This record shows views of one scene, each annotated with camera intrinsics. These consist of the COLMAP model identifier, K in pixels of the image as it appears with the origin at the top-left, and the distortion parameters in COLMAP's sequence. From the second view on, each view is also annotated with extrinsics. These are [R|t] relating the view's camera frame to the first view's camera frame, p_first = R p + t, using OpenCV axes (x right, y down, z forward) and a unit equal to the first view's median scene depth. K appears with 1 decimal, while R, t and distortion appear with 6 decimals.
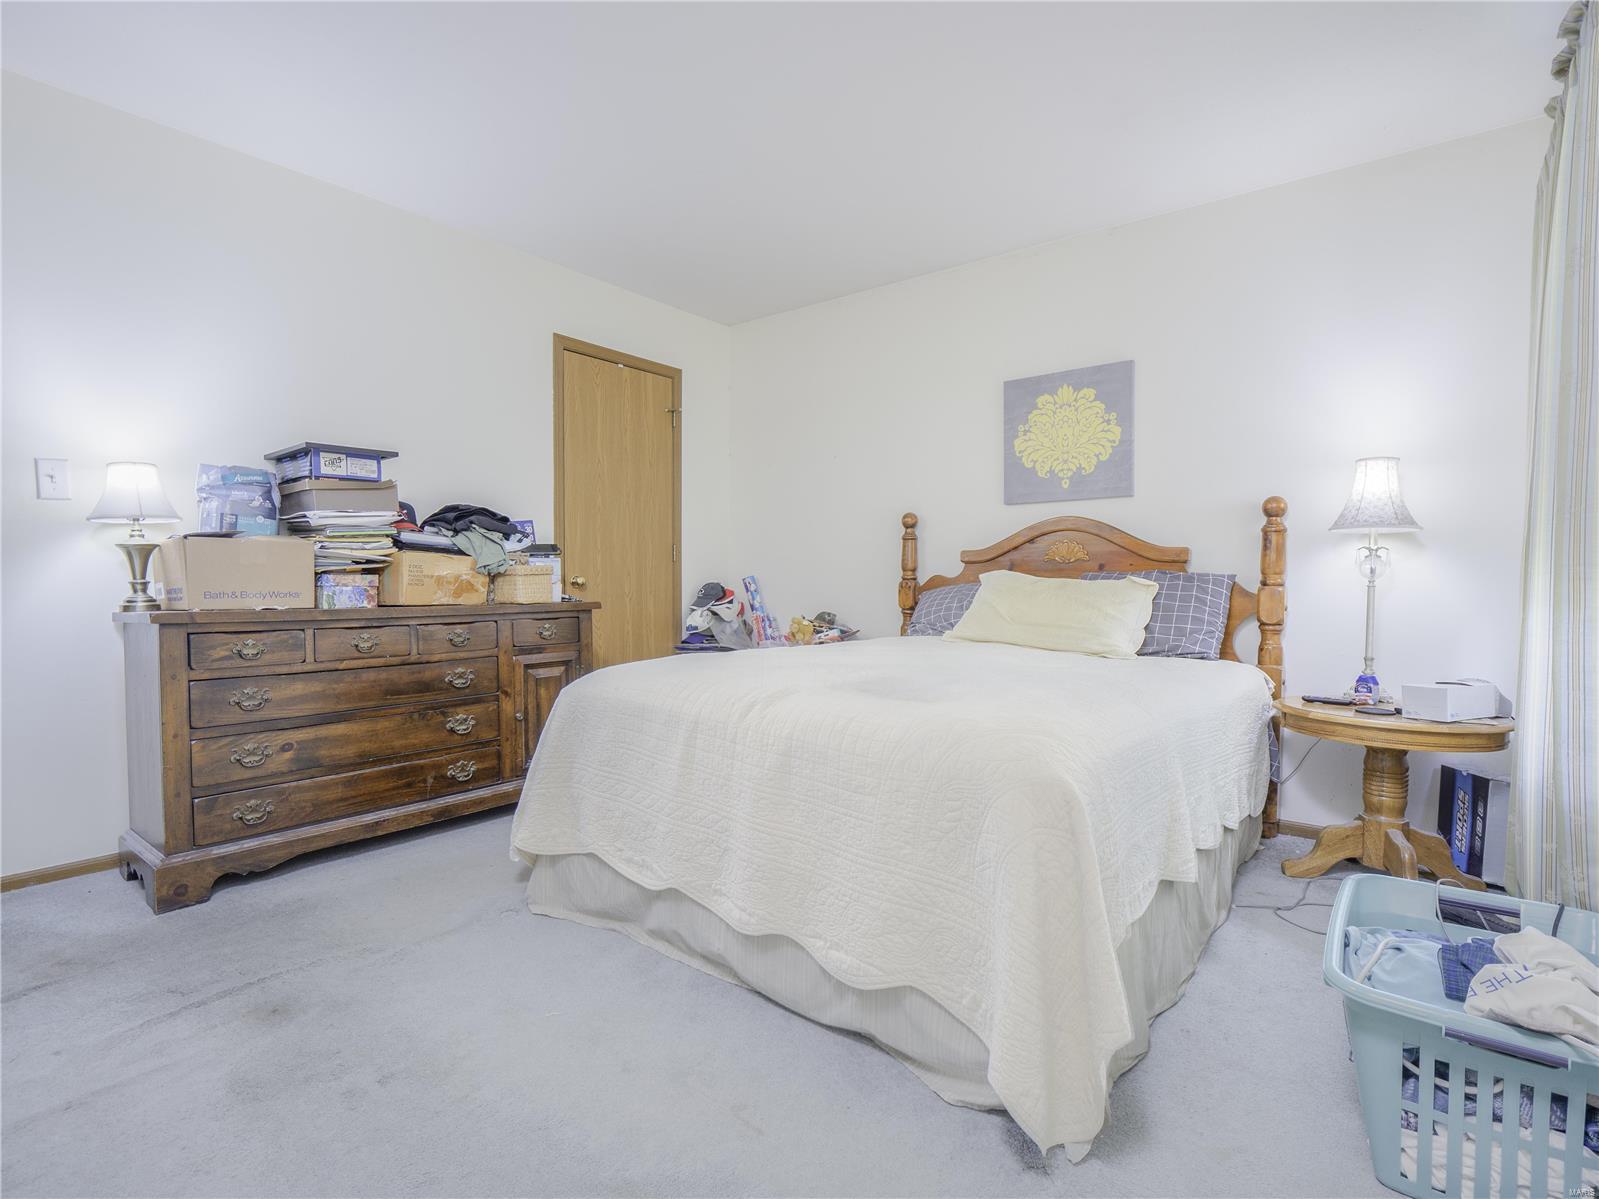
lens RADIAL K [[803.4, 0, 797.5], [0, 803.4, 597.1], [0, 0, 1]] dist [0.002633, 0.000046]
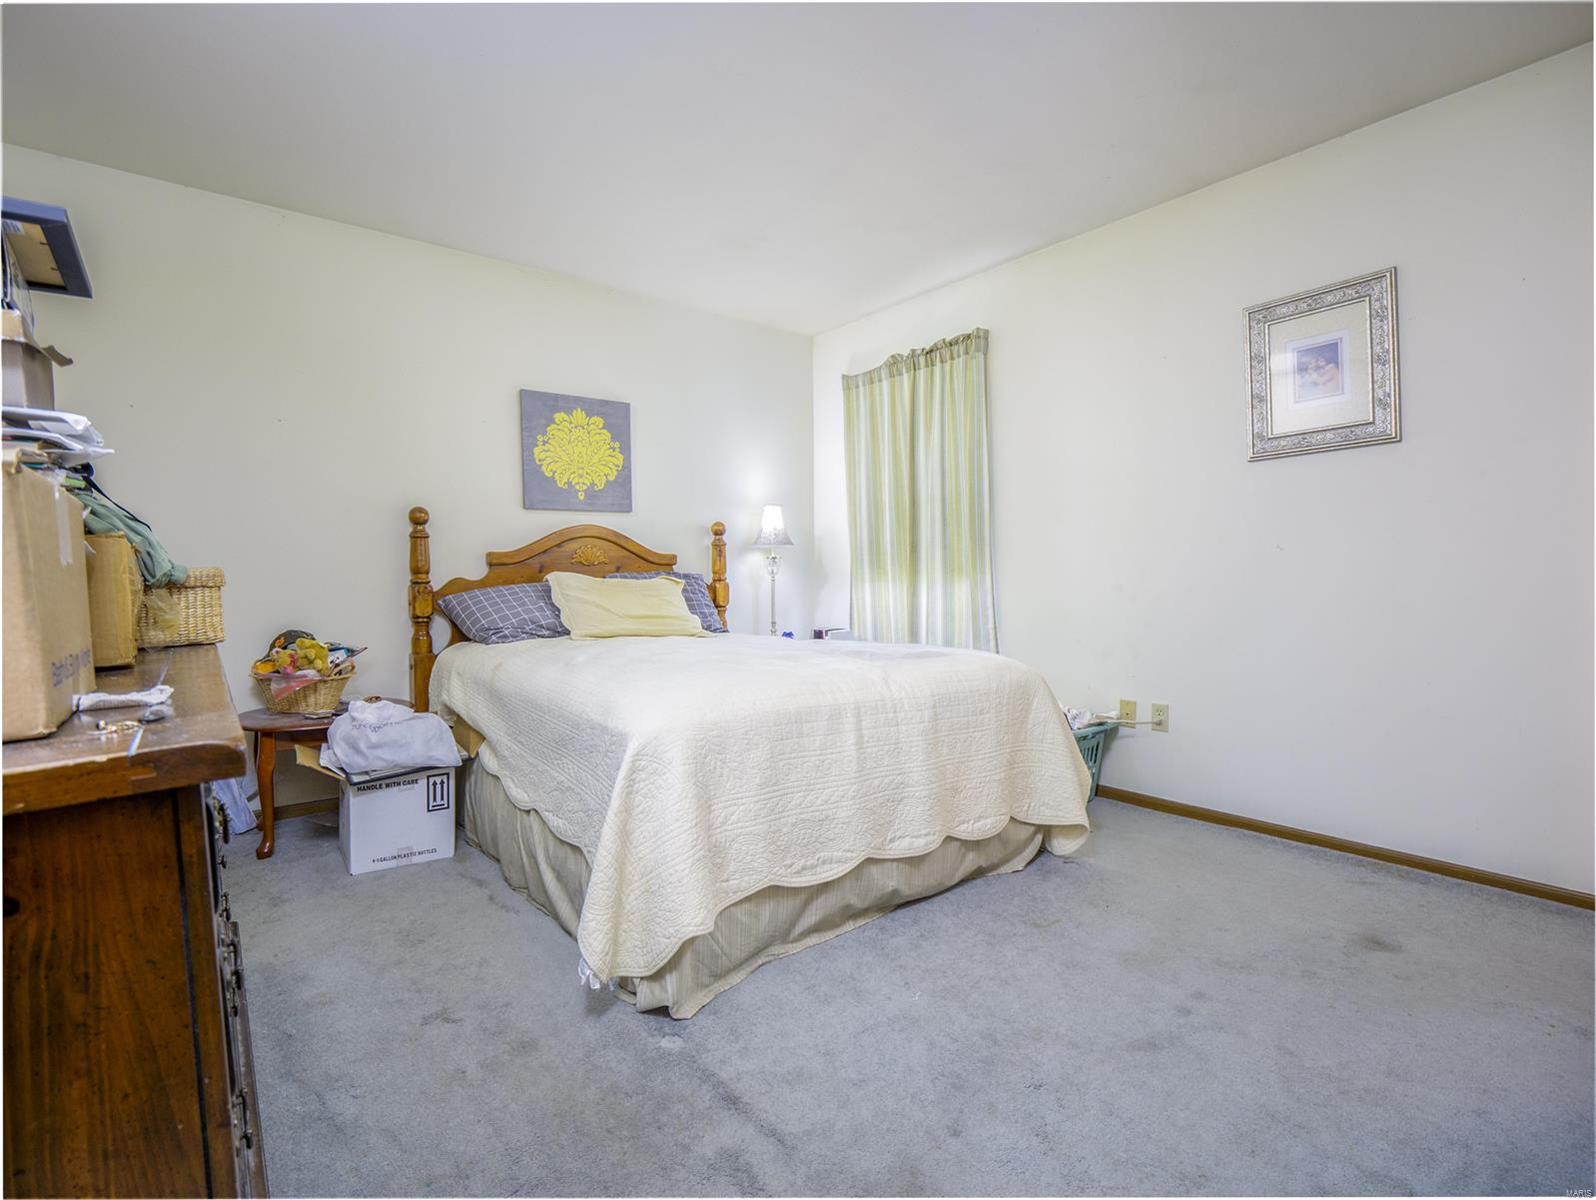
lens RADIAL K [[761.1, 0, 794.0], [0, 761.1, 599.2], [0, 0, 1]] dist [-0.009896, -0.001013]
pose [[0.206675, -0.040165, 0.977585, -0.681291], [0.037810, 0.998739, 0.033041, -0.019286], [-0.977679, 0.030134, 0.207933, 0.499078]]
